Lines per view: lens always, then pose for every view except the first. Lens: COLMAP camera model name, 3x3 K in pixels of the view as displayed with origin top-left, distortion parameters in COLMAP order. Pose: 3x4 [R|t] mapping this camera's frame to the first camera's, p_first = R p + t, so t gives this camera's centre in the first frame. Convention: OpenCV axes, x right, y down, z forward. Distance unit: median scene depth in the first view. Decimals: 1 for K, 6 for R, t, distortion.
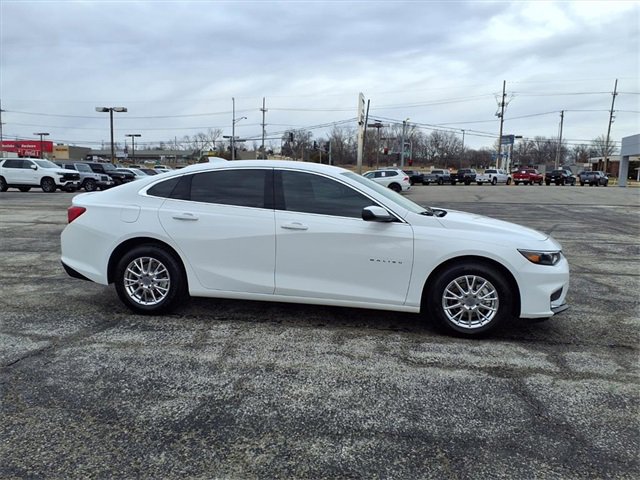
lens RADIAL K [[507.4, 0, 319.8], [0, 507.4, 240.9], [0, 0, 1]] dist [0.066198, -0.095549]
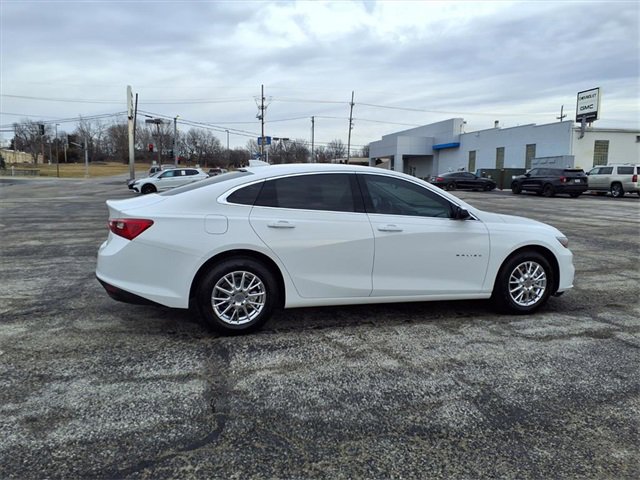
lens RADIAL K [[506.0, 0, 319.5], [0, 506.0, 237.6], [0, 0, 1]] dist [0.070860, -0.093582]
pose [[0.891048, -0.059853, 0.449945, -0.657518], [0.061067, 0.998064, 0.011832, -0.031595], [-0.449782, 0.016934, 0.892978, 0.145851]]
